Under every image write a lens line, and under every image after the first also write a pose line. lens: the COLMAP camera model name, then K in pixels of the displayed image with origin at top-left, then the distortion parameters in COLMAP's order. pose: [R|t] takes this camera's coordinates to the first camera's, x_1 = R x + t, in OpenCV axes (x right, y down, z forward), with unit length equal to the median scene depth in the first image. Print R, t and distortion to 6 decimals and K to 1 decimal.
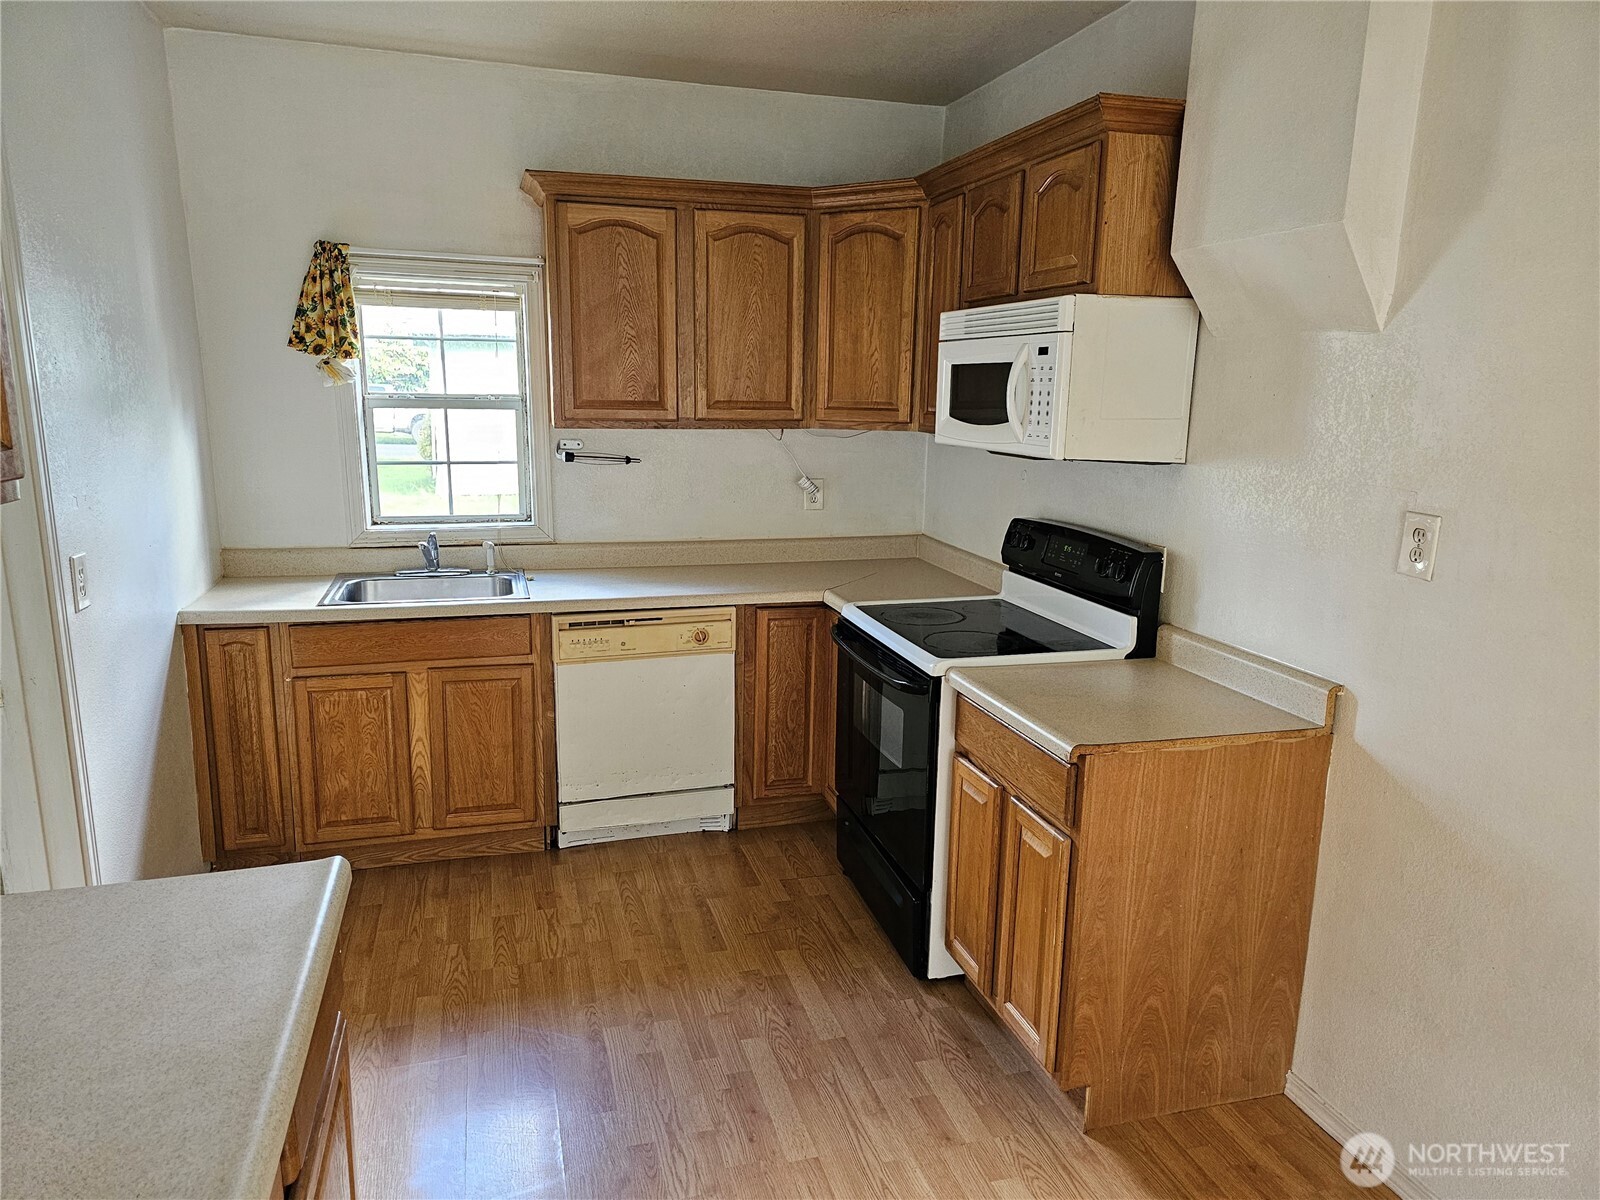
lens RADIAL K [[1072.5, 0, 807.1], [0, 1072.5, 603.1], [0, 0, 1]] dist [0.068599, -0.053777]
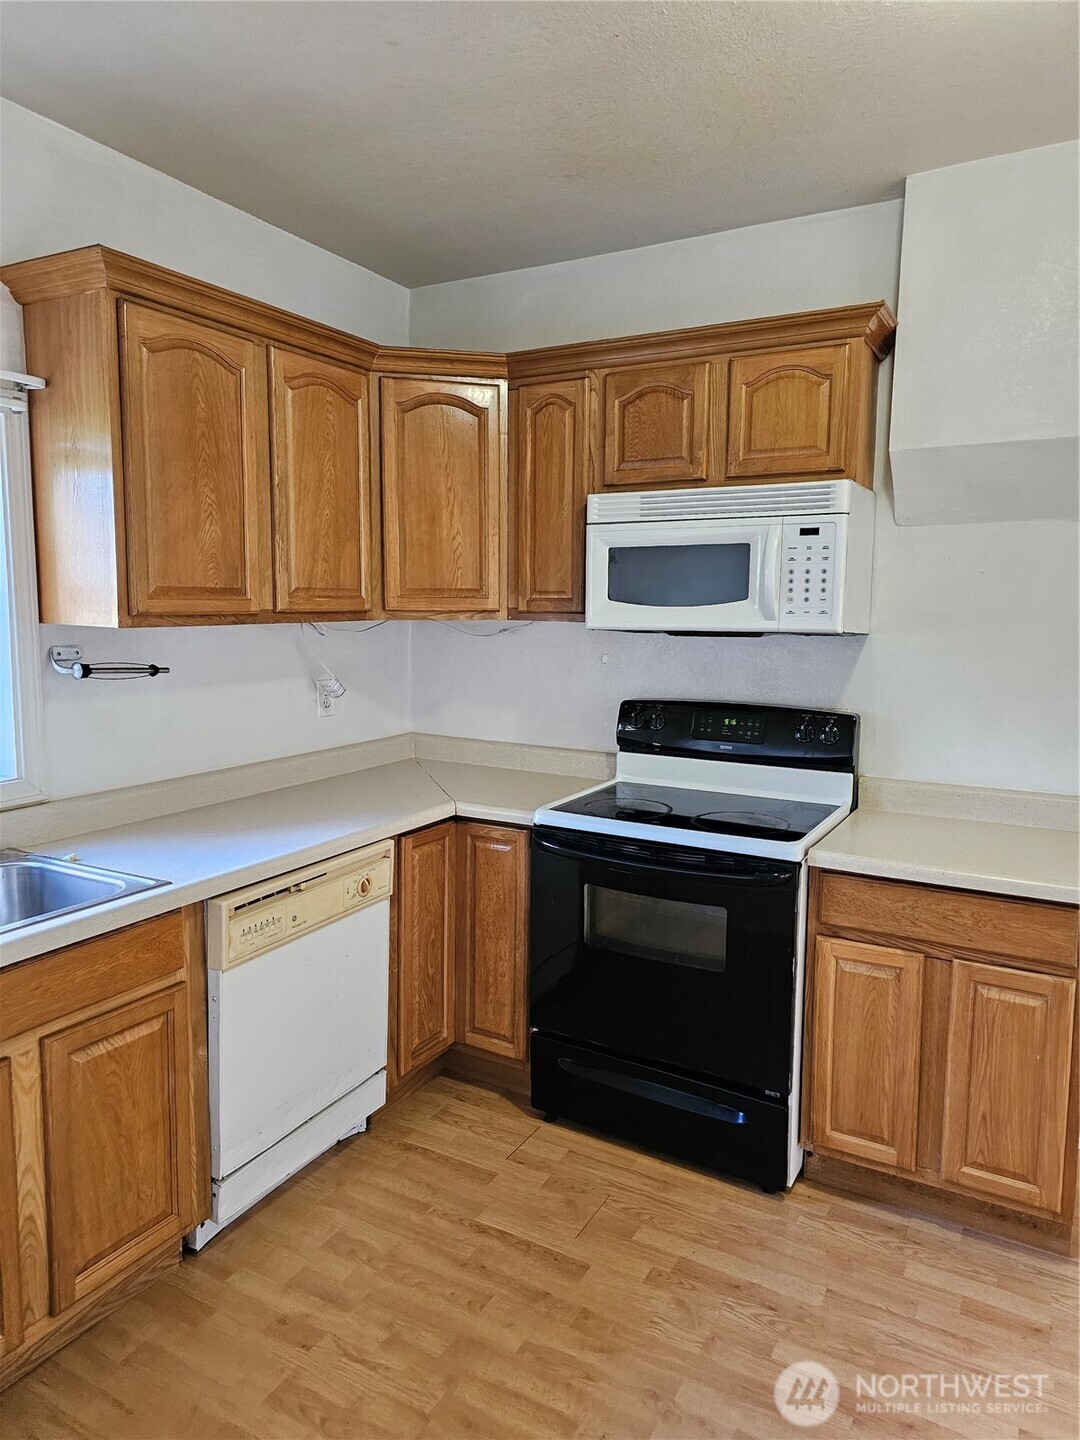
lens RADIAL K [[965.2, 0, 540.7], [0, 965.2, 707.5], [0, 0, 1]] dist [0.068599, -0.053777]
pose [[0.718457, -0.088187, 0.689959, -0.481151], [0.146077, 0.988939, -0.025709, -0.059875], [-0.680060, 0.119258, 0.723392, 0.392668]]
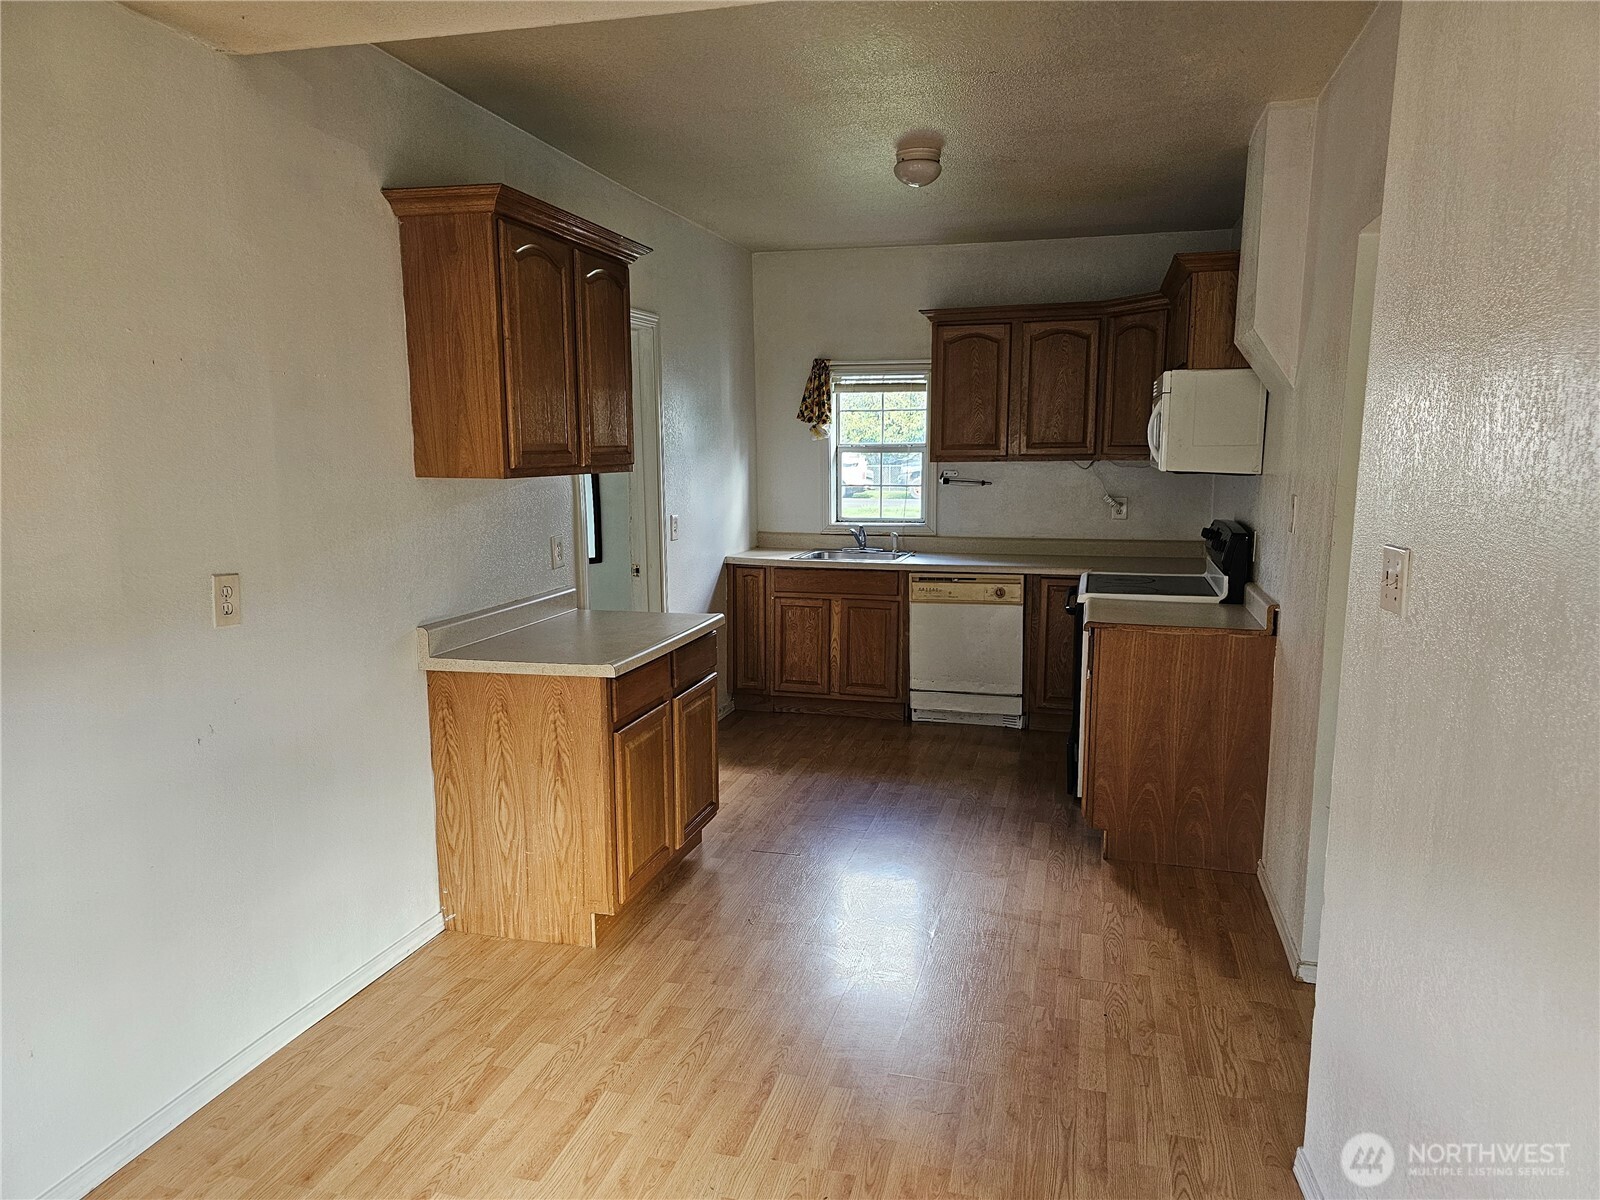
lens RADIAL K [[1072.5, 0, 803.2], [0, 1072.5, 602.1], [0, 0, 1]] dist [0.068599, -0.053777]
pose [[0.850604, 0.059457, -0.522434, 0.475660], [-0.089159, 0.995508, -0.031868, 0.120652], [0.518192, 0.073686, 0.852084, -0.479709]]
